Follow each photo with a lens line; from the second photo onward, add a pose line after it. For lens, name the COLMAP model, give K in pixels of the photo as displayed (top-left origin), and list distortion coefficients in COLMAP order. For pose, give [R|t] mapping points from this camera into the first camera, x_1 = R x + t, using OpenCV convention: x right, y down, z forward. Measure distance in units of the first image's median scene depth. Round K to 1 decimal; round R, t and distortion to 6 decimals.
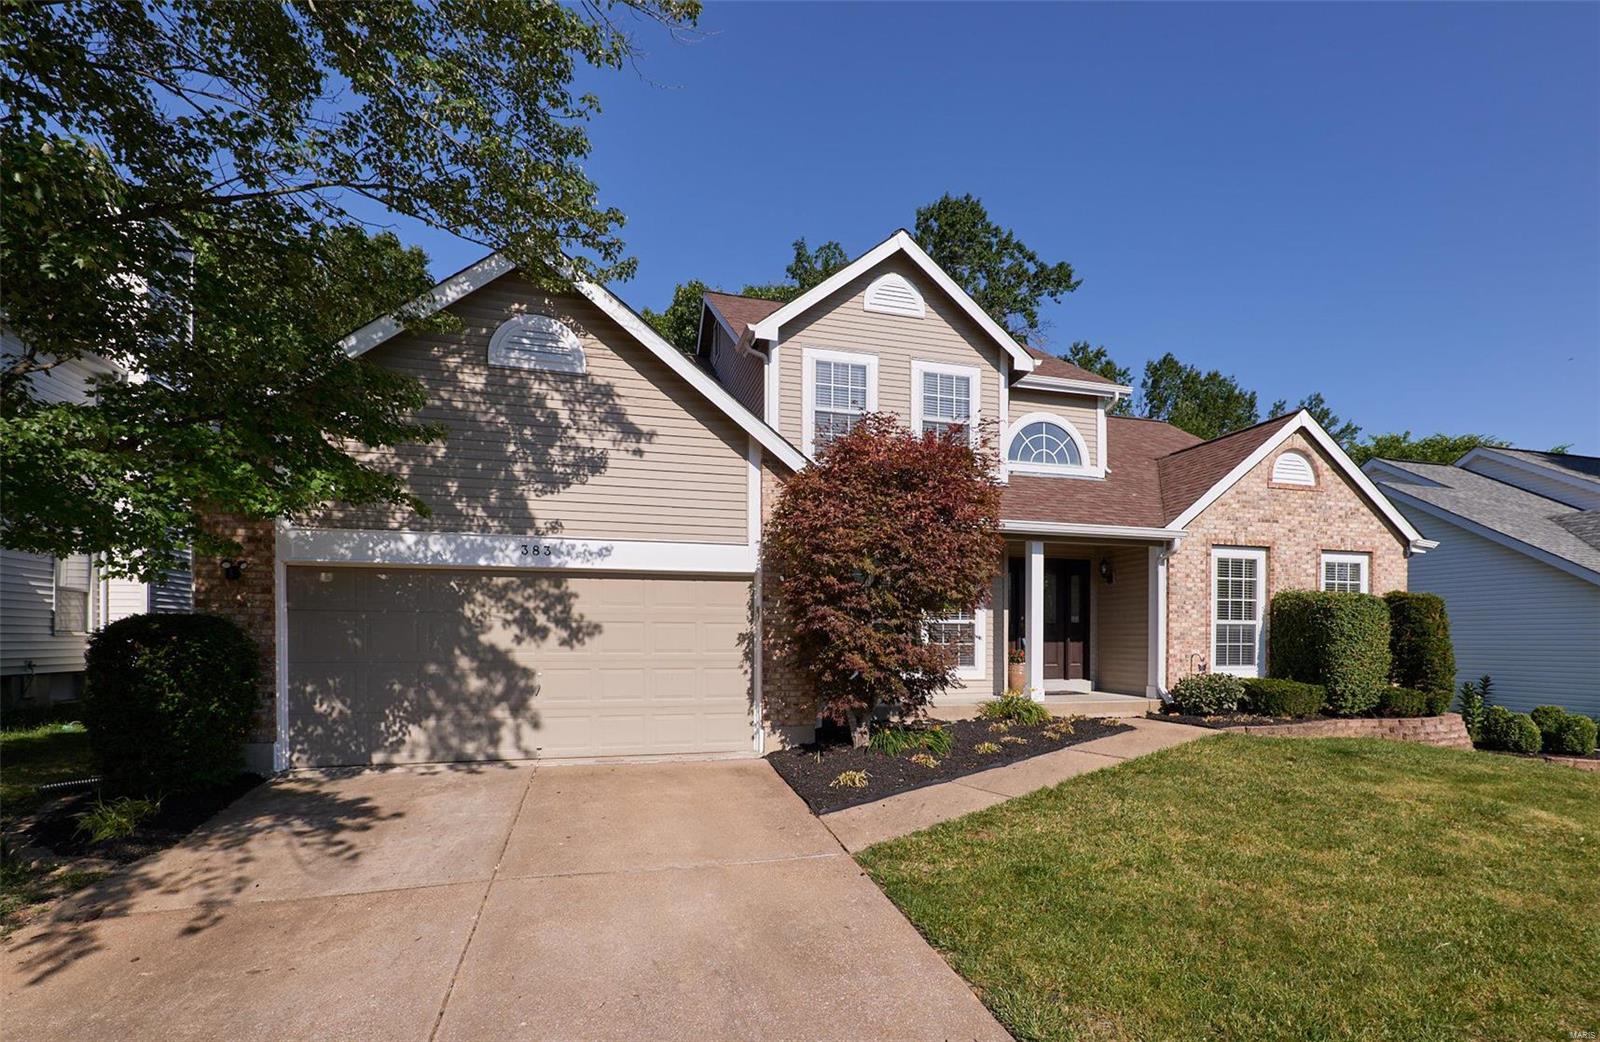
lens RADIAL K [[695.7, 0, 800.7], [0, 695.7, 508.8], [0, 0, 1]] dist [-0.005268, 0.000003]
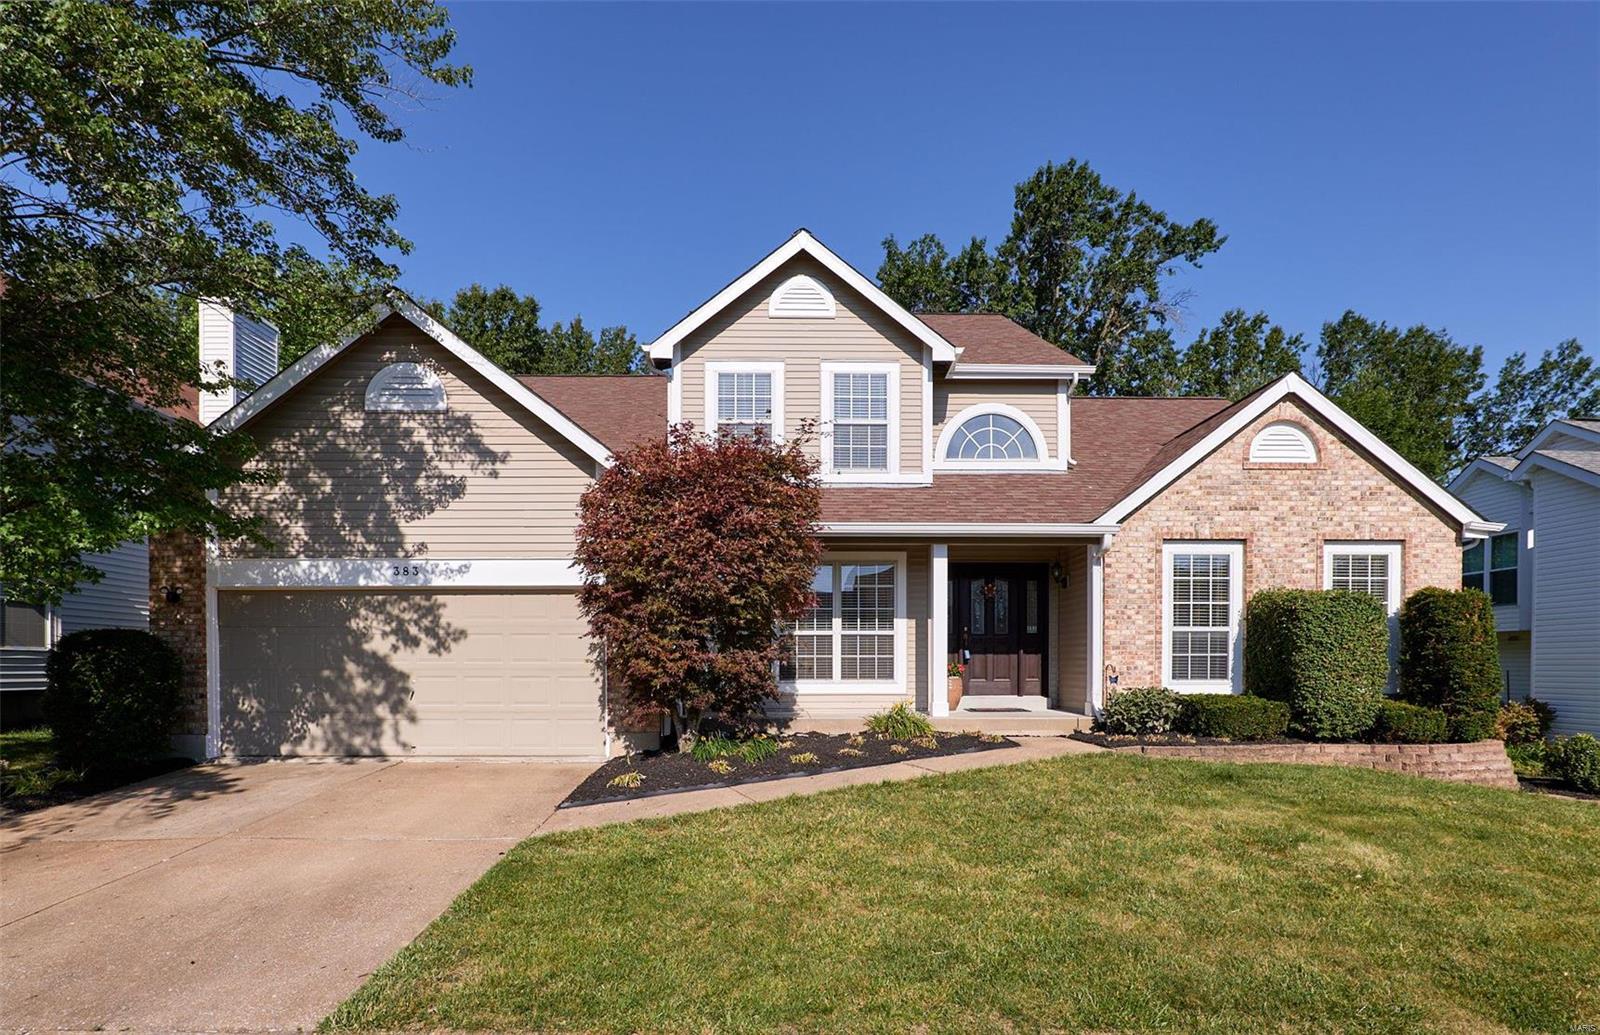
lens RADIAL K [[739.3, 0, 800.4], [0, 739.3, 527.5], [0, 0, 1]] dist [-0.004580, -0.000265]
pose [[0.968276, -0.048588, -0.245114, 0.460676], [0.048347, 0.998806, -0.007004, 0.025638], [0.245162, -0.005069, 0.969469, -0.001168]]
